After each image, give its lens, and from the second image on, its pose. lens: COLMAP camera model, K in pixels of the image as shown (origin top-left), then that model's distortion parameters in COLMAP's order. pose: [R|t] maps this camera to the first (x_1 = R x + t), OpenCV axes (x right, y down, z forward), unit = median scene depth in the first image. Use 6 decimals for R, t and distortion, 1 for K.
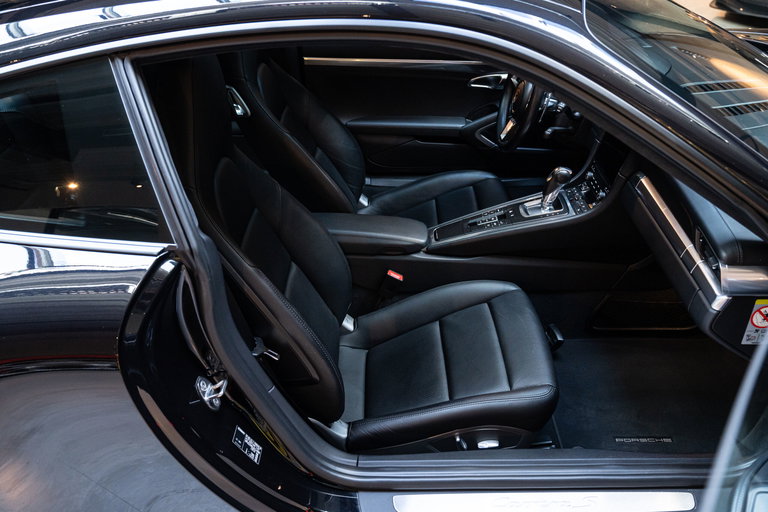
lens RADIAL K [[698.9, 0, 403.8], [0, 698.9, 256.7], [0, 0, 1]] dist [-0.005997, 0.000000]
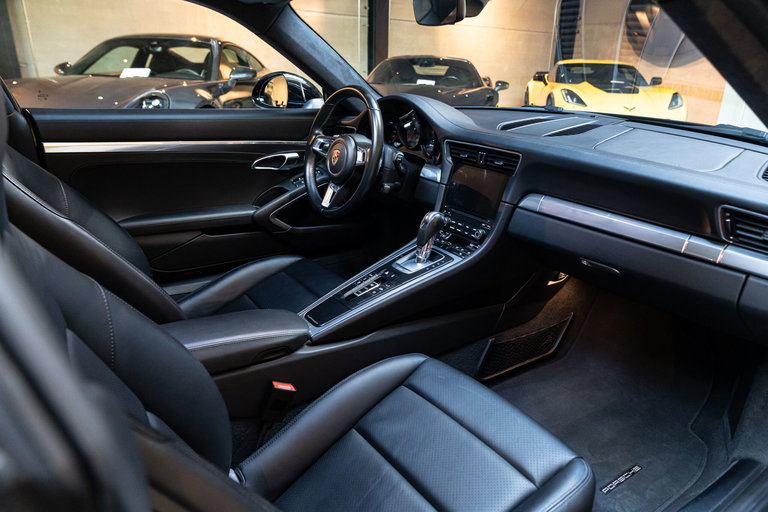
lens RADIAL K [[511.4, 0, 389.2], [0, 511.4, 255.9], [0, 0, 1]] dist [-0.029872, 0.004722]
pose [[0.824344, -0.165370, 0.541396, -0.180807], [0.265580, 0.957574, -0.111887, -0.013931], [-0.499924, 0.236017, 0.833290, 0.477202]]
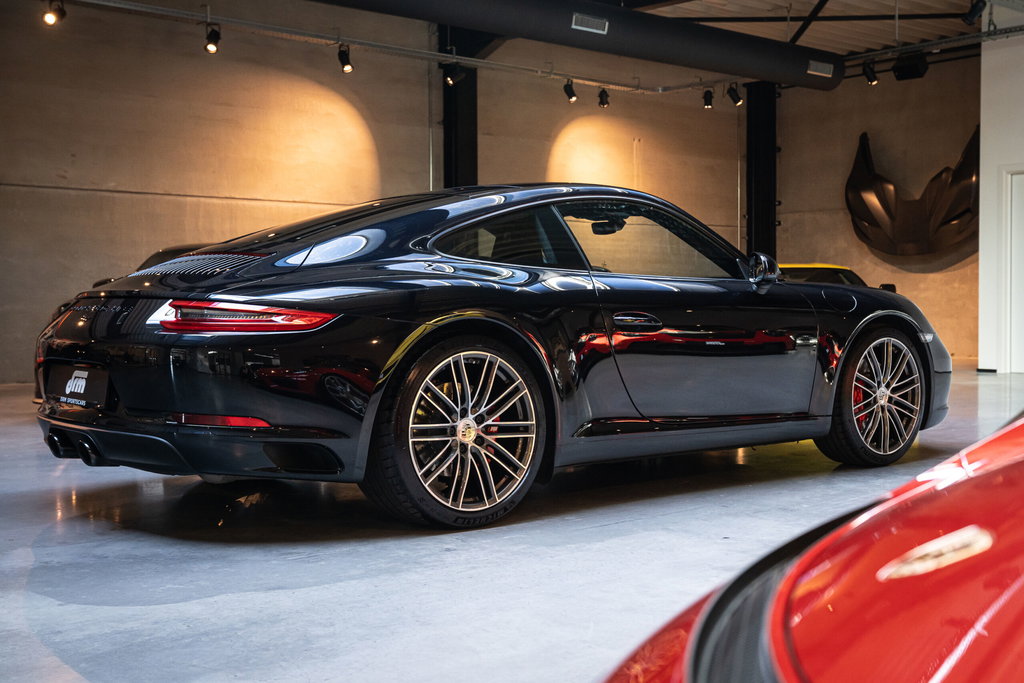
lens RADIAL K [[1258.2, 0, 504.8], [0, 1258.2, 346.8], [0, 0, 1]] dist [-0.001151, 0.000000]
pose [[0.776861, -0.010974, 0.629577, -2.076904], [0.322587, 0.865607, -0.382965, 1.104479], [-0.540763, 0.500603, 0.675996, -1.071490]]
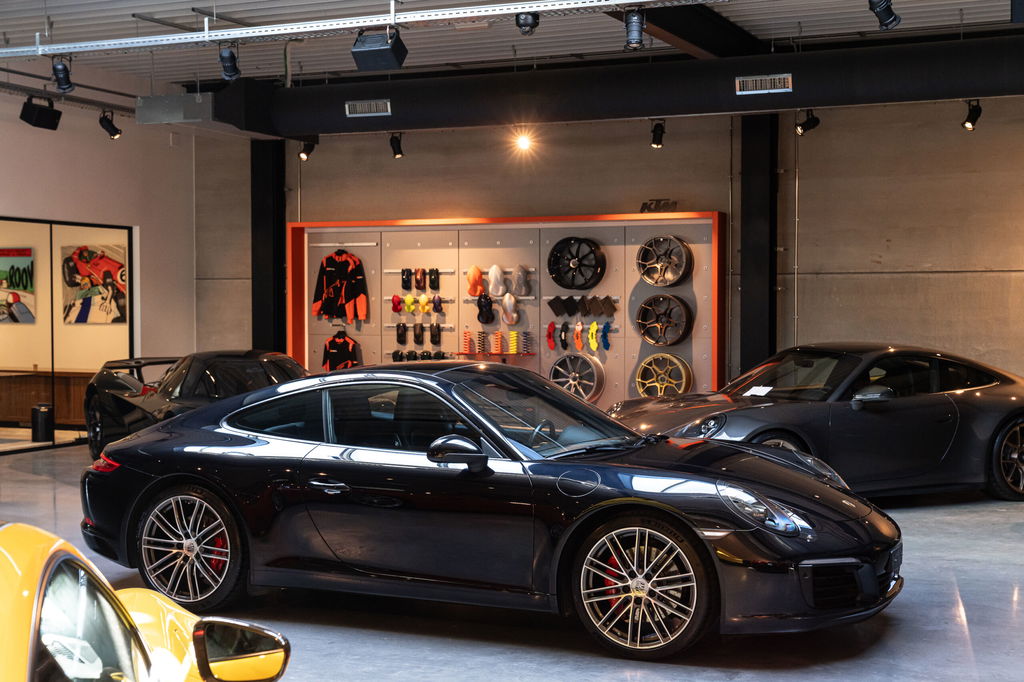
lens RADIAL K [[1450.8, 0, 515.6], [0, 1450.8, 343.3], [0, 0, 1]] dist [0.027821, 0.000000]
pose [[0.899290, 0.020207, -0.436885, 2.130159], [-0.232849, 0.867706, -0.439167, 1.425760], [0.370214, 0.496668, 0.785024, -2.633899]]
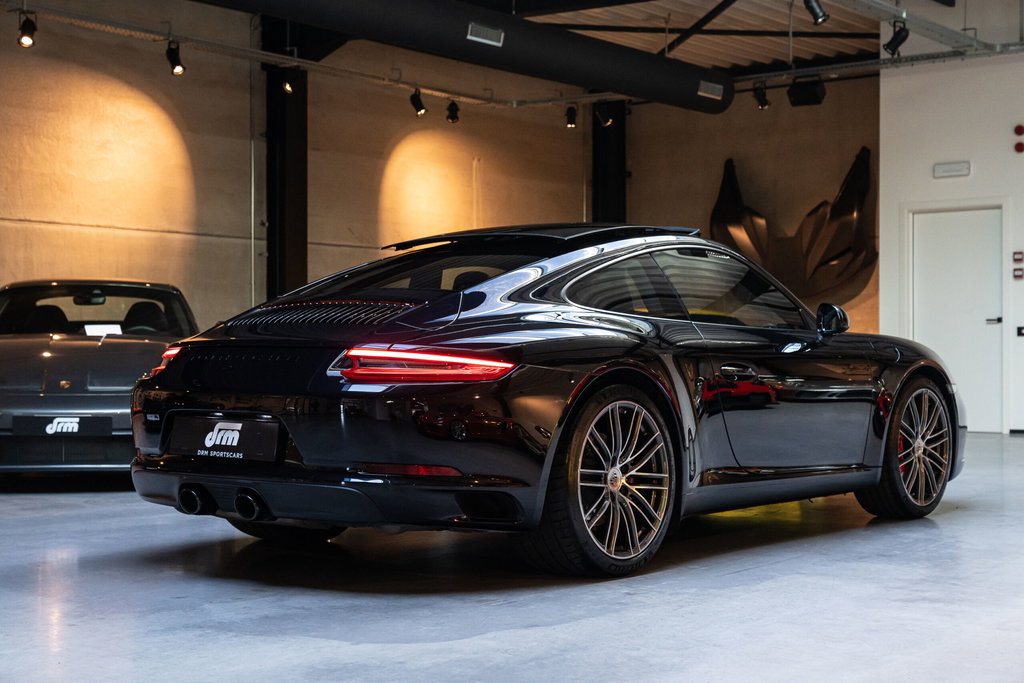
lens RADIAL K [[1603.2, 0, 487.3], [0, 1603.2, 373.0], [0, 0, 1]] dist [0.012304, 0.000000]
pose [[0.636691, 0.003041, 0.771113, -3.207122], [0.393553, 0.858669, -0.328335, 1.039328], [-0.663129, 0.512522, 0.545510, -0.953206]]
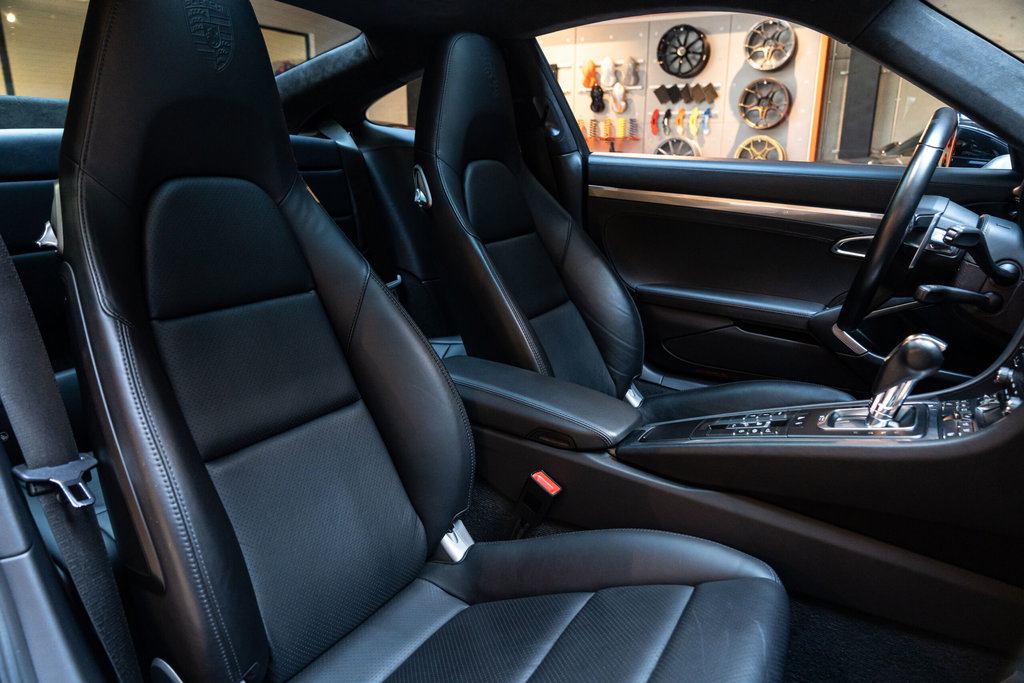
lens RADIAL K [[682.3, 0, 520.2], [0, 682.3, 344.5], [0, 0, 1]] dist [-0.031354, 0.004093]
pose [[0.852117, 0.155727, -0.499646, 0.215393], [-0.282805, 0.940326, -0.189233, 0.031158], [0.440361, 0.302551, 0.845308, 0.507064]]
